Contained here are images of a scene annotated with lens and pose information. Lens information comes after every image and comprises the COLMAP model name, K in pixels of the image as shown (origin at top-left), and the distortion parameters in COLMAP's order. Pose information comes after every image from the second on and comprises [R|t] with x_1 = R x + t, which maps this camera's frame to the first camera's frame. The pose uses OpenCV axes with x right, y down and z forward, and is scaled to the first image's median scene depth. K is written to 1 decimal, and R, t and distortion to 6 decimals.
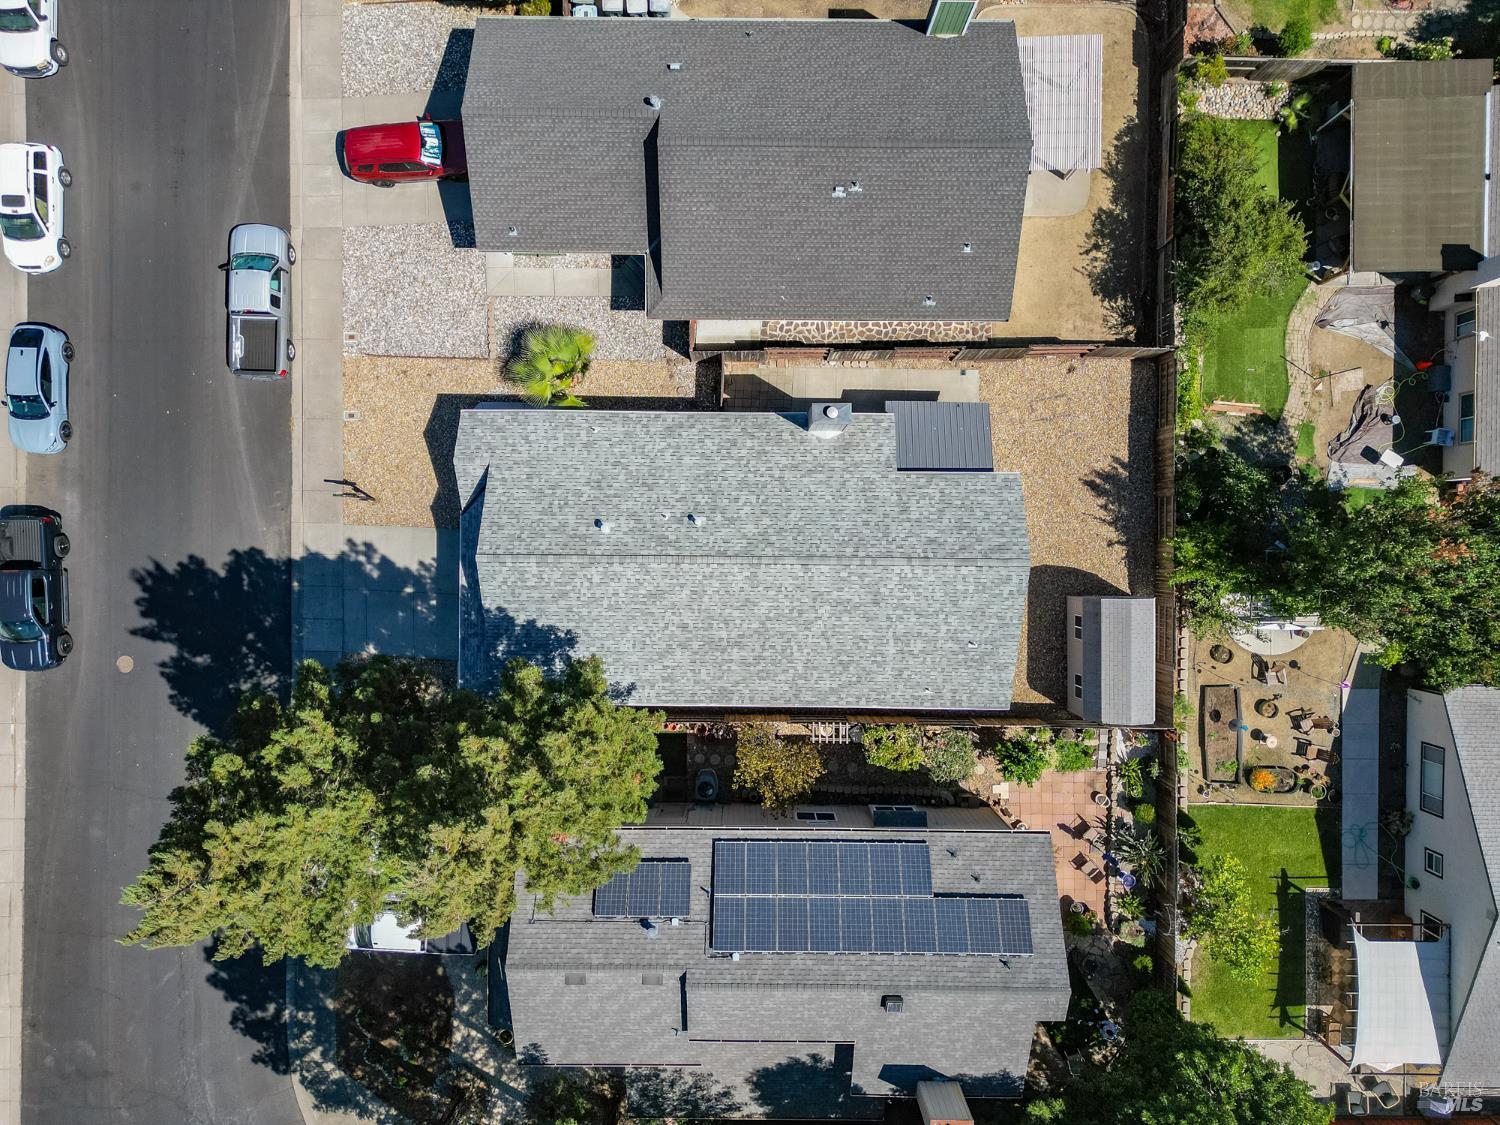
lens RADIAL K [[1049.0, 0, 748.2], [0, 1049.0, 555.6], [0, 0, 1]] dist [0.079392, -0.075558]
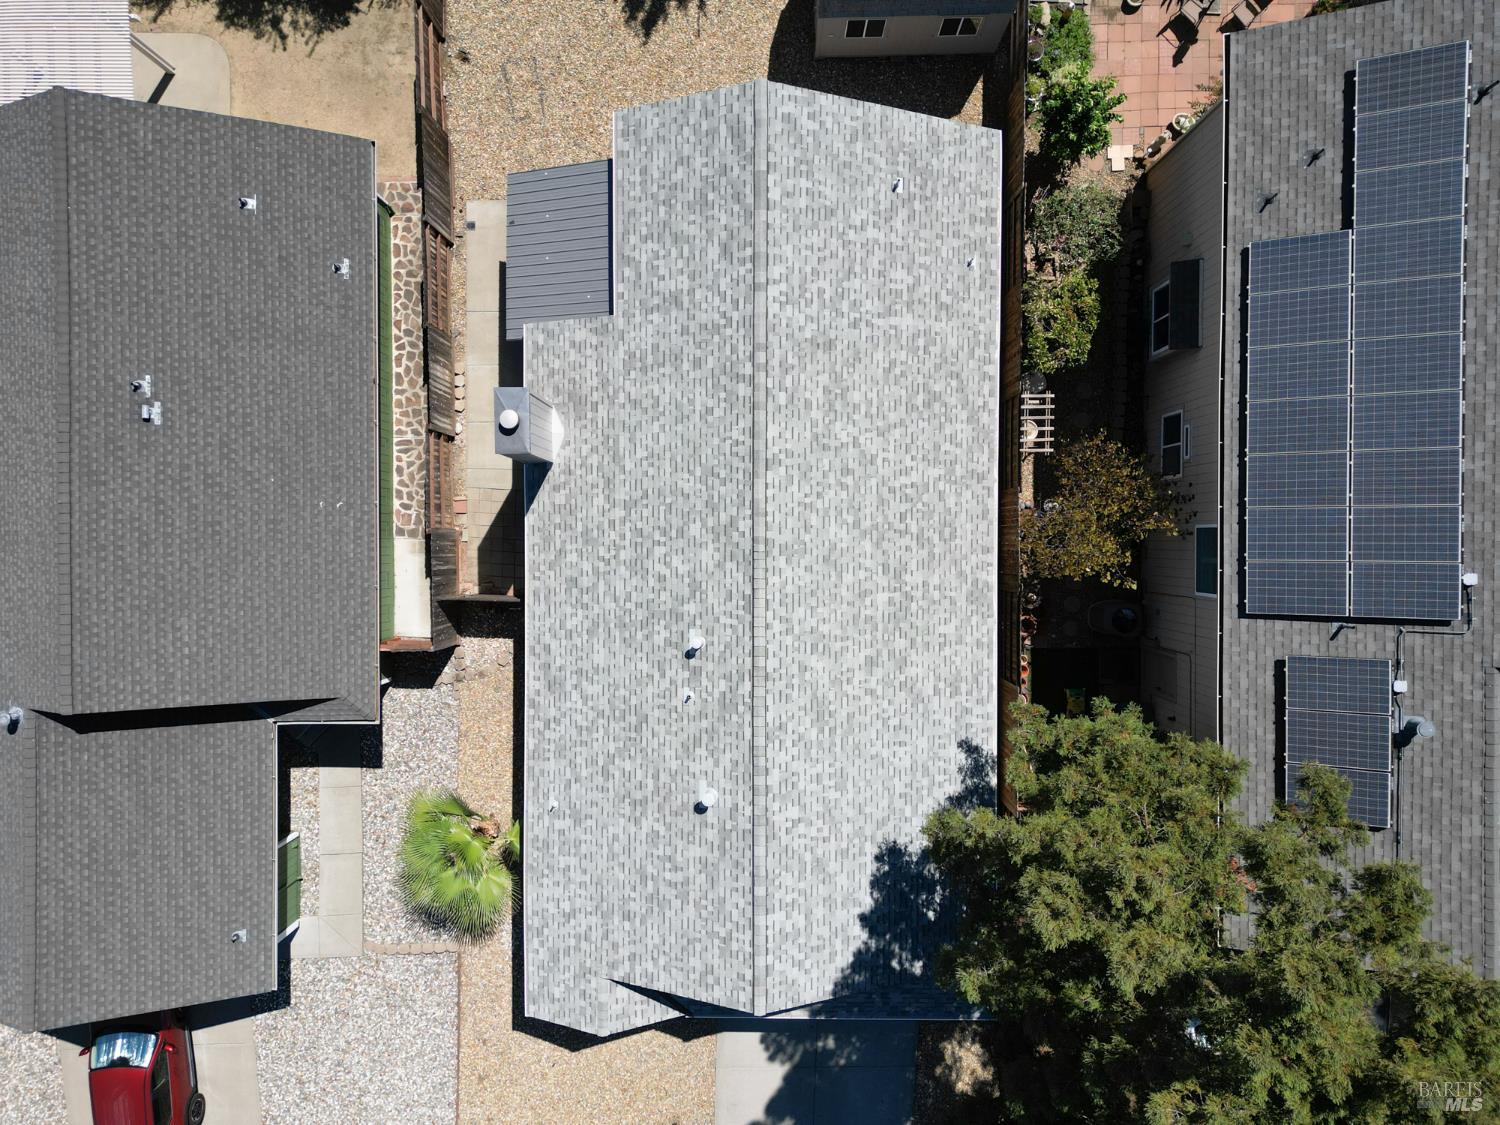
lens RADIAL K [[1049.0, 0, 748.2], [0, 1049.0, 555.6], [0, 0, 1]] dist [0.079392, -0.075558]
pose [[-0.007286, -0.999857, -0.015287, 0.010336], [0.999790, -0.006990, -0.019280, 0.008619], [0.019170, -0.015424, 0.999697, 0.370914]]
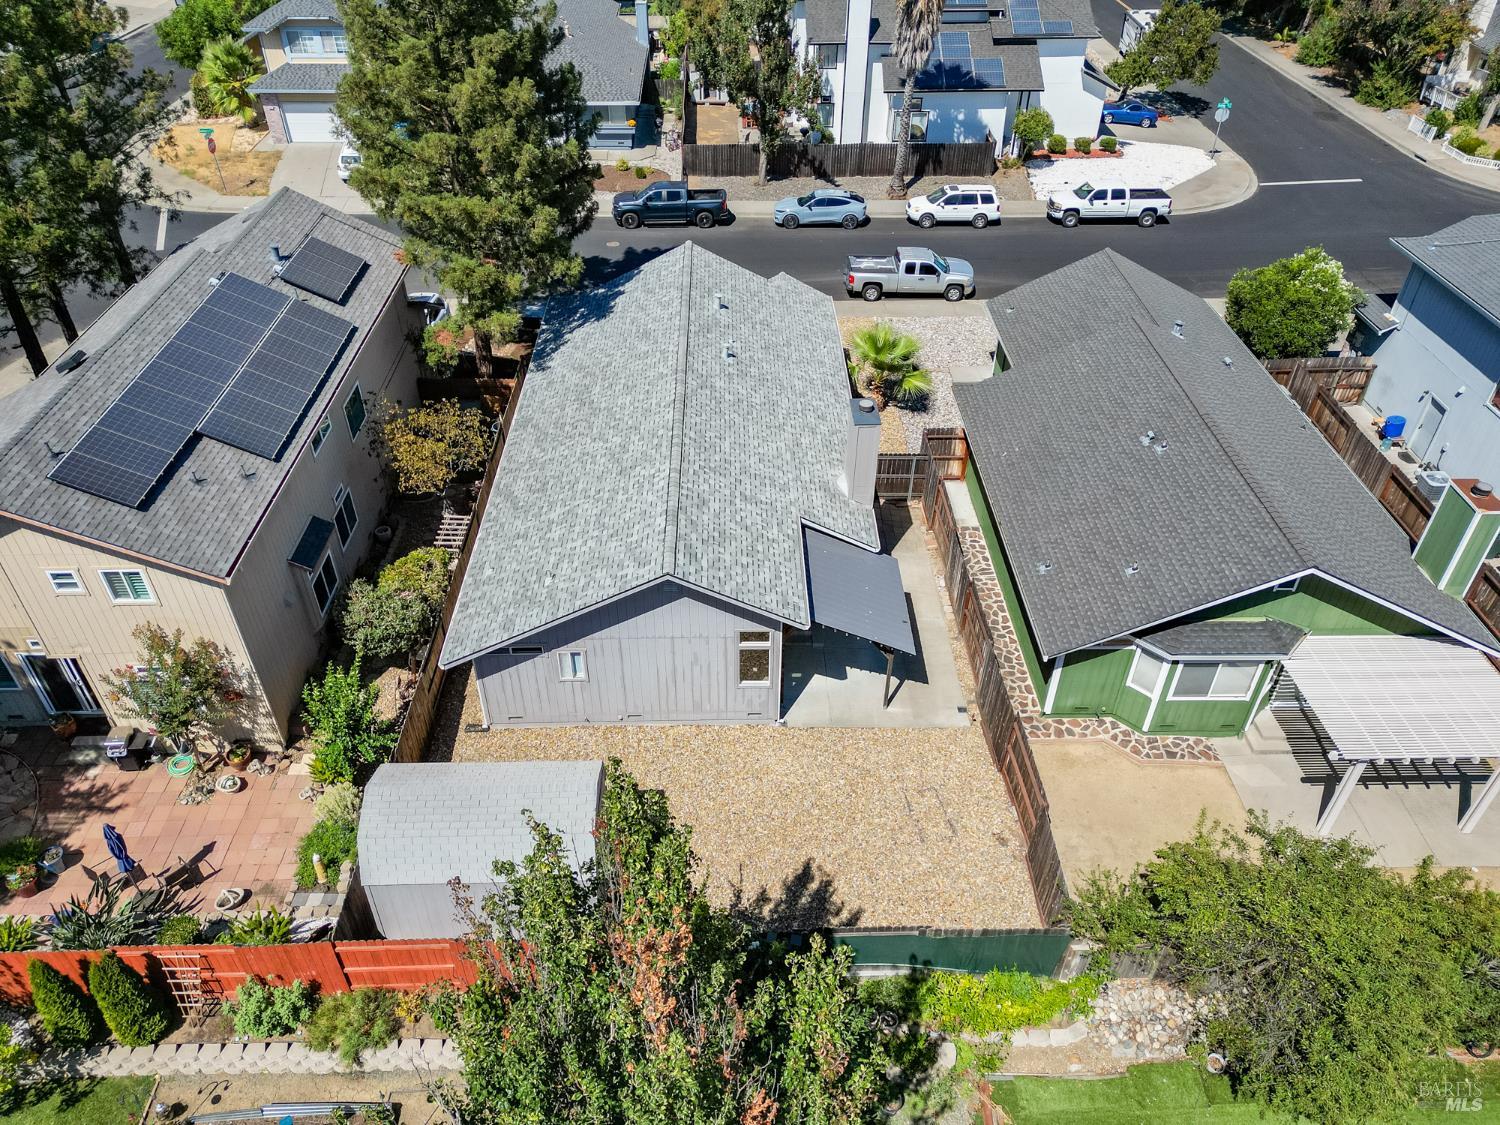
lens RADIAL K [[1049.0, 0, 748.2], [0, 1049.0, 555.6], [0, 0, 1]] dist [0.079392, -0.075558]
pose [[0.027393, 0.619828, -0.784260, 0.702144], [-0.999533, 0.006383, -0.029867, -0.021213], [-0.013506, 0.784712, 0.619714, 0.547847]]
